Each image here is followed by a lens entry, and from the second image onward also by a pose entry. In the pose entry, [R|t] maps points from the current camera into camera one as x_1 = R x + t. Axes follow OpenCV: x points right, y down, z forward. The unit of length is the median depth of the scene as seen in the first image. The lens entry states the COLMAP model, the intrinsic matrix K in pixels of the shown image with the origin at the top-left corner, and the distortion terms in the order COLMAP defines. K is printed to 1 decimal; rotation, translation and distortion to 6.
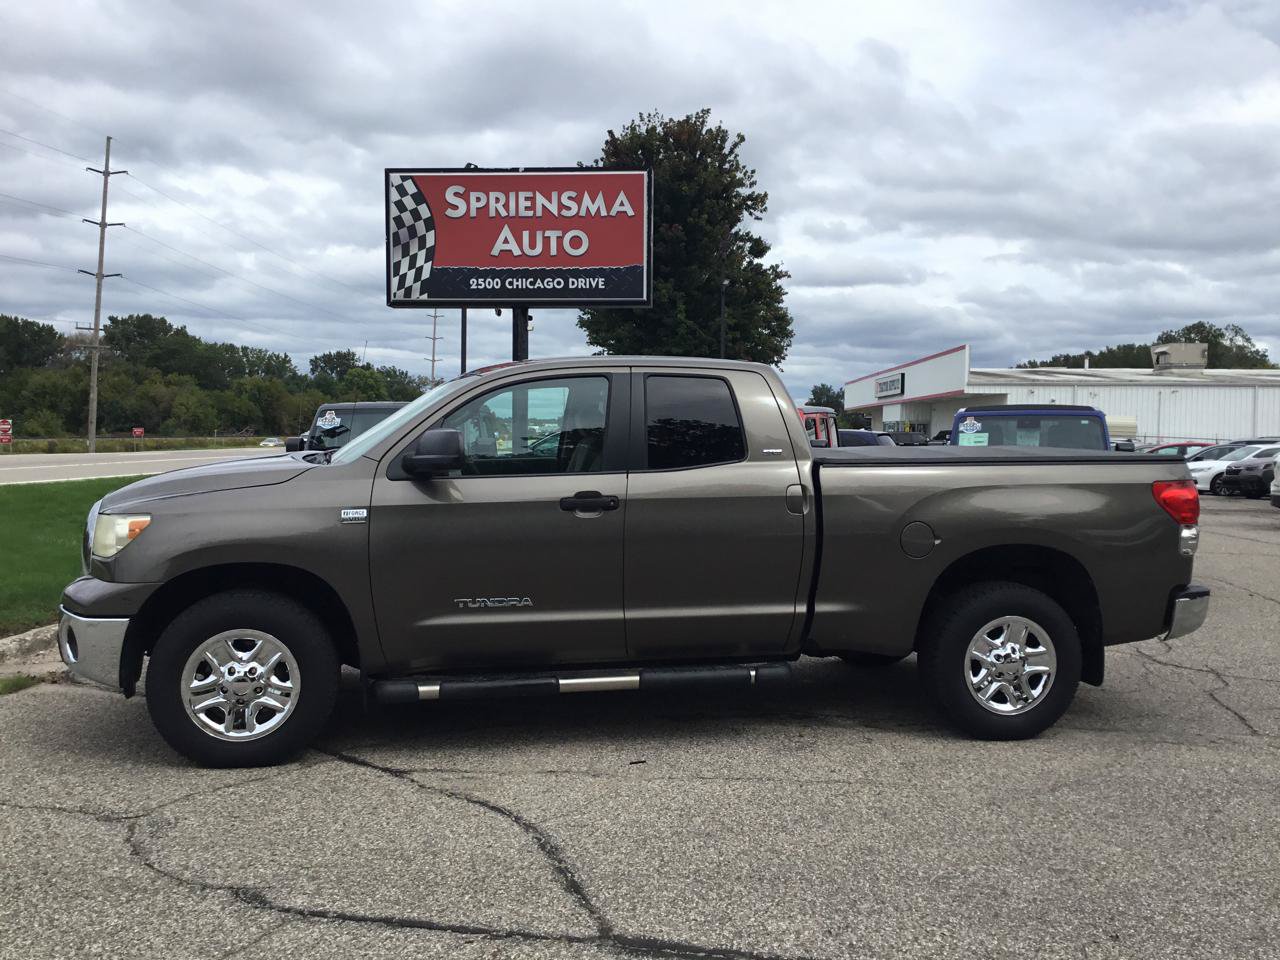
lens RADIAL K [[1147.4, 0, 648.8], [0, 1147.4, 490.2], [0, 0, 1]] dist [0.087174, -0.141059]
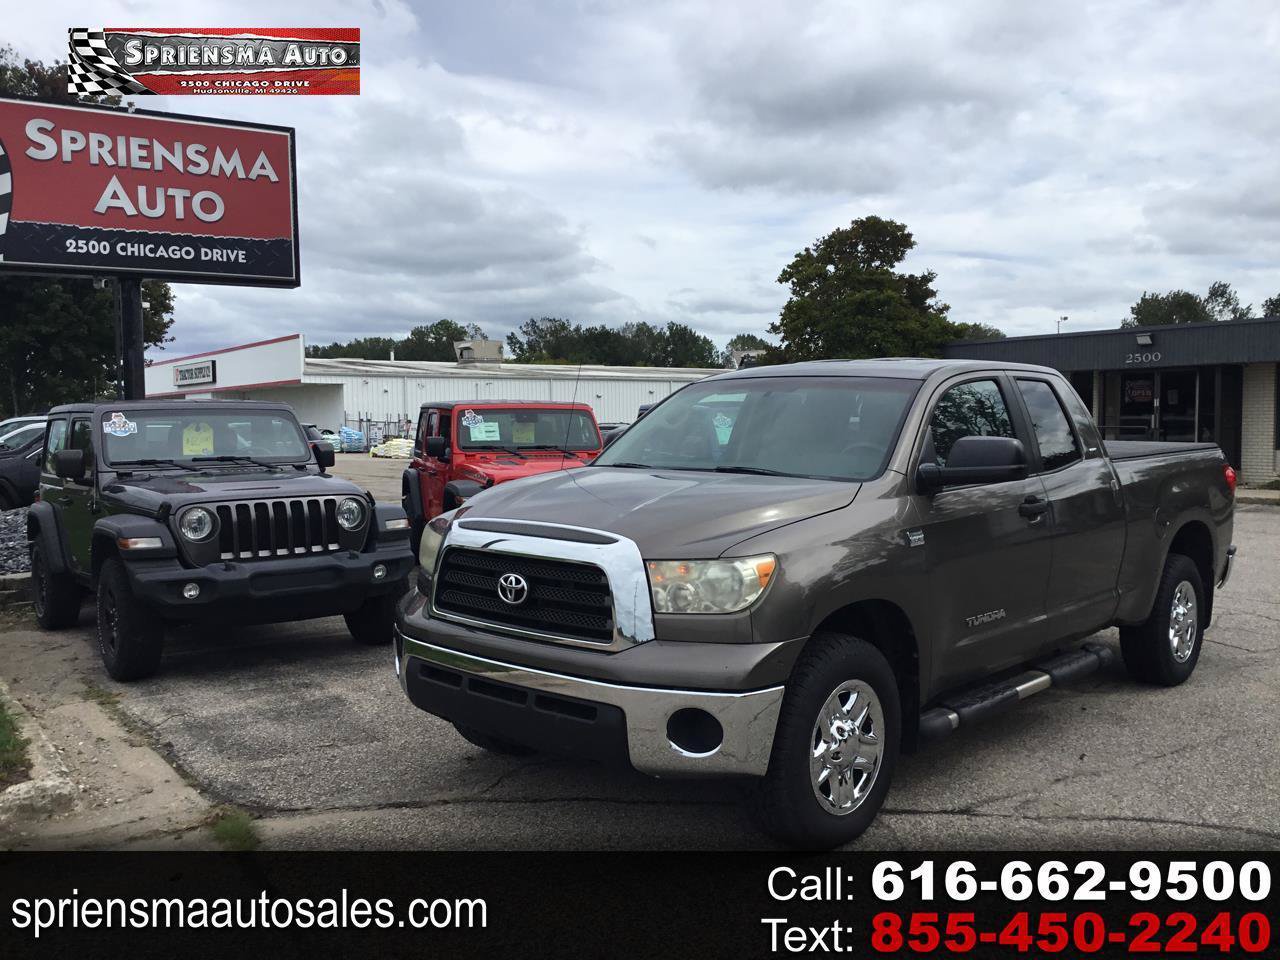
lens RADIAL K [[1147.4, 0, 639.8], [0, 1147.4, 487.3], [0, 0, 1]] dist [0.087174, -0.141059]
pose [[0.808068, -0.048724, 0.587070, -0.313200], [0.044506, 0.998775, 0.021633, -0.014799], [-0.587405, 0.008647, 0.809247, 0.132088]]
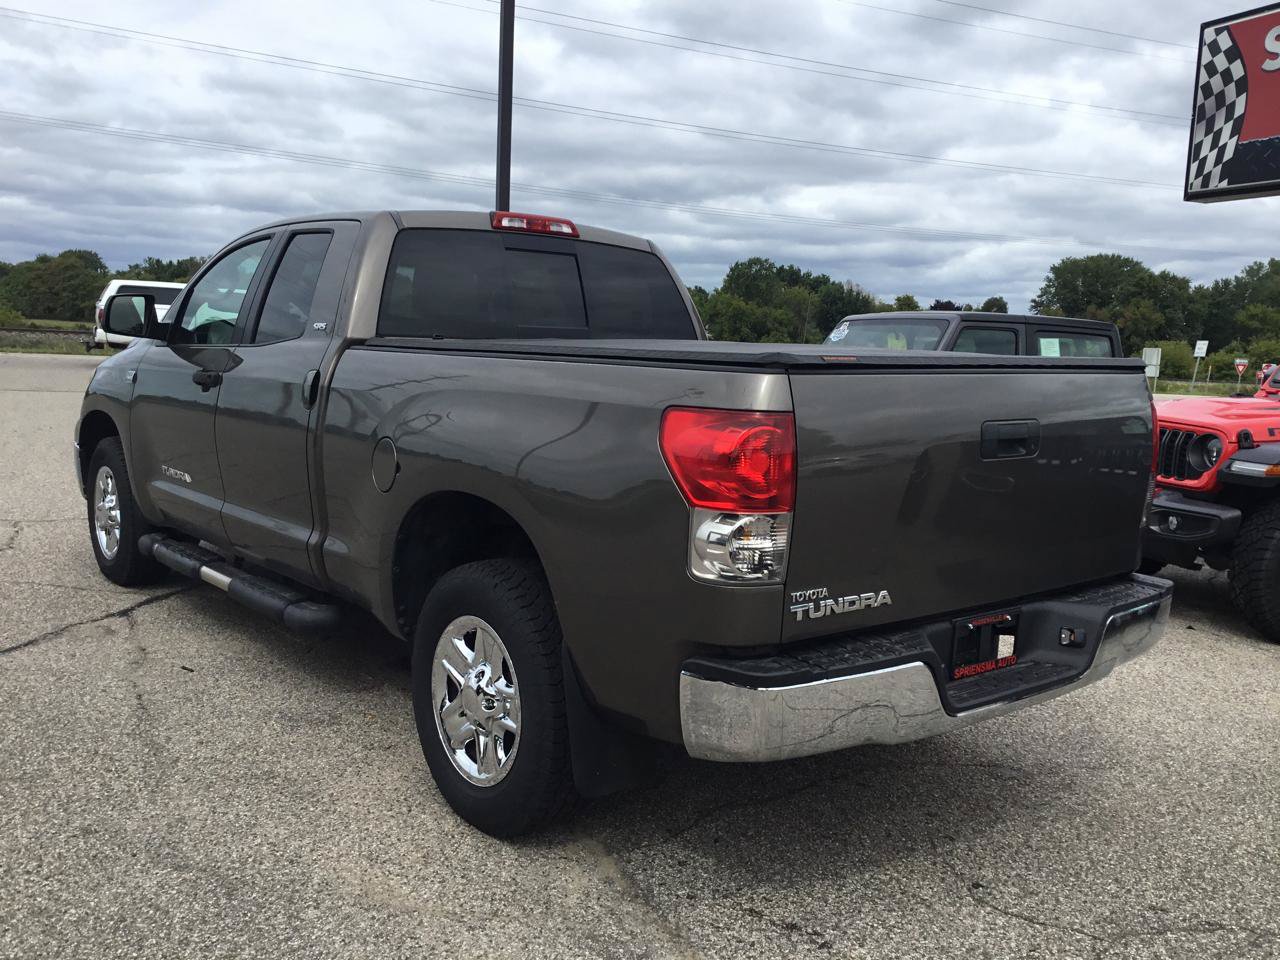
lens RADIAL K [[1147.4, 0, 640.4], [0, 1147.4, 490.6], [0, 0, 1]] dist [0.087174, -0.141059]
pose [[0.470205, 0.122305, -0.874041, 0.321052], [-0.084948, 0.992025, 0.093115, -0.006058], [0.878459, 0.030465, 0.476845, 0.305231]]
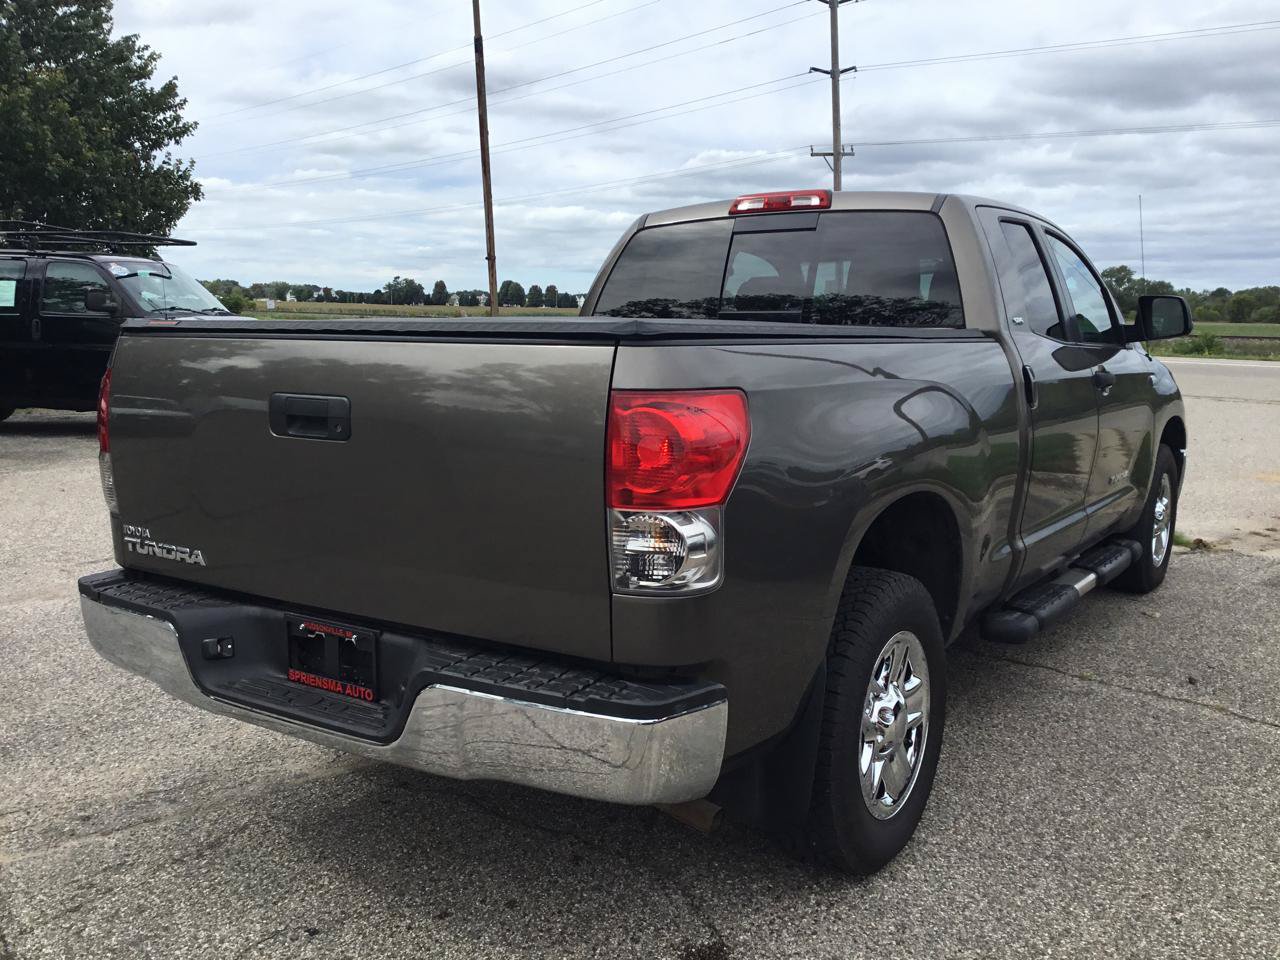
lens RADIAL K [[1147.4, 0, 637.3], [0, 1147.4, 490.9], [0, 0, 1]] dist [0.087174, -0.141059]
pose [[-0.720251, 0.084000, -0.688609, 0.257101], [-0.057027, 0.982113, 0.179451, -0.024815], [0.691366, 0.168519, -0.702577, 0.618263]]
